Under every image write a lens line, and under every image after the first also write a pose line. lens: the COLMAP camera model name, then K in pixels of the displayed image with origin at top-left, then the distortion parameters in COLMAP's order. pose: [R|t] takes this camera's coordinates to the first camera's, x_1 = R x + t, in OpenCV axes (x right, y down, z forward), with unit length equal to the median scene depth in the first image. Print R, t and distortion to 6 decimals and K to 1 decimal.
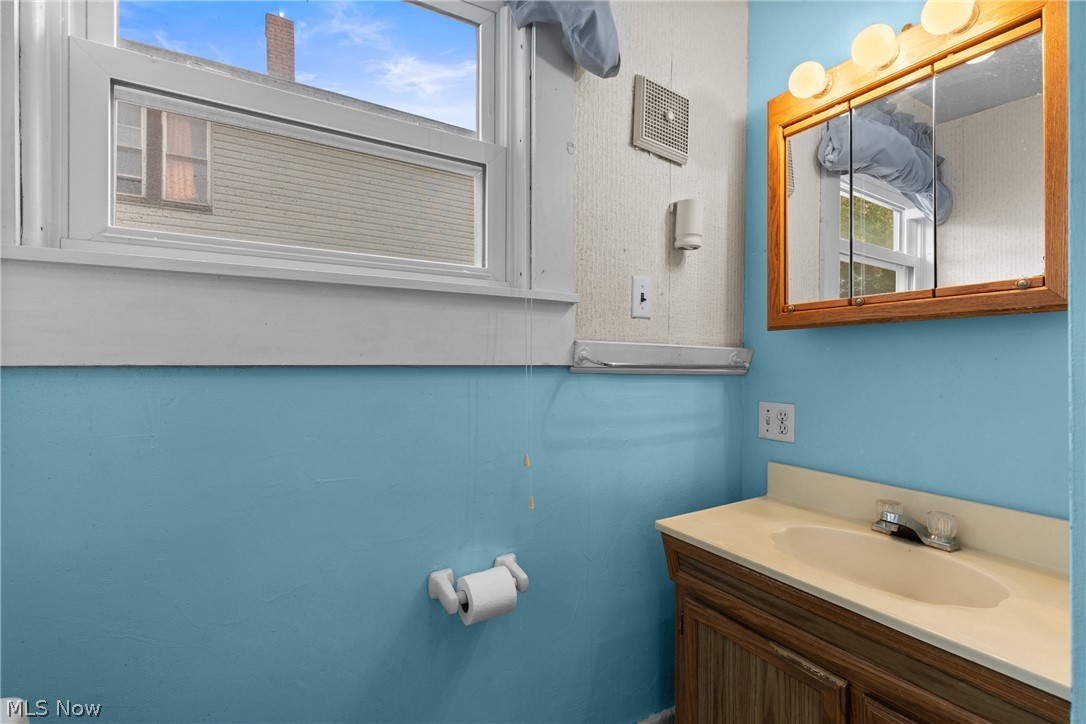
lens RADIAL K [[495.1, 0, 546.0], [0, 495.1, 361.1], [0, 0, 1]] dist [0.006779, -0.000035]
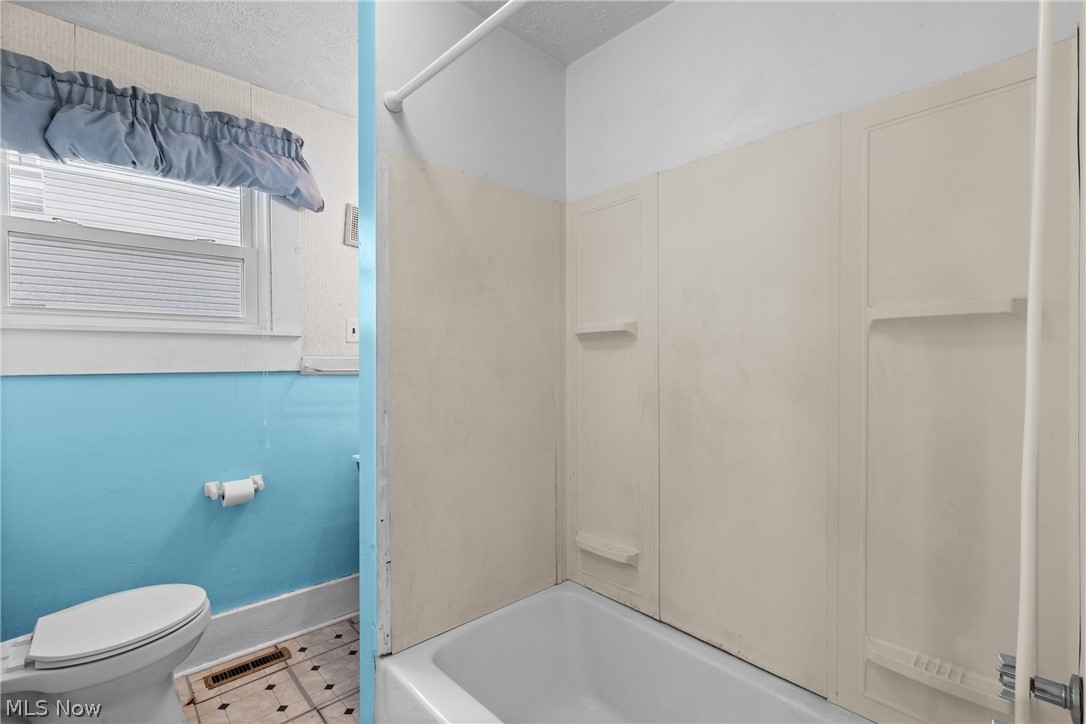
lens RADIAL K [[495.1, 0, 540.6], [0, 495.1, 362.6], [0, 0, 1]] dist [0.006779, -0.000035]
pose [[0.980578, -0.011765, 0.195777, 0.571972], [0.011457, 0.999931, 0.002708, -0.016061], [-0.195795, -0.000412, 0.980645, -0.960641]]
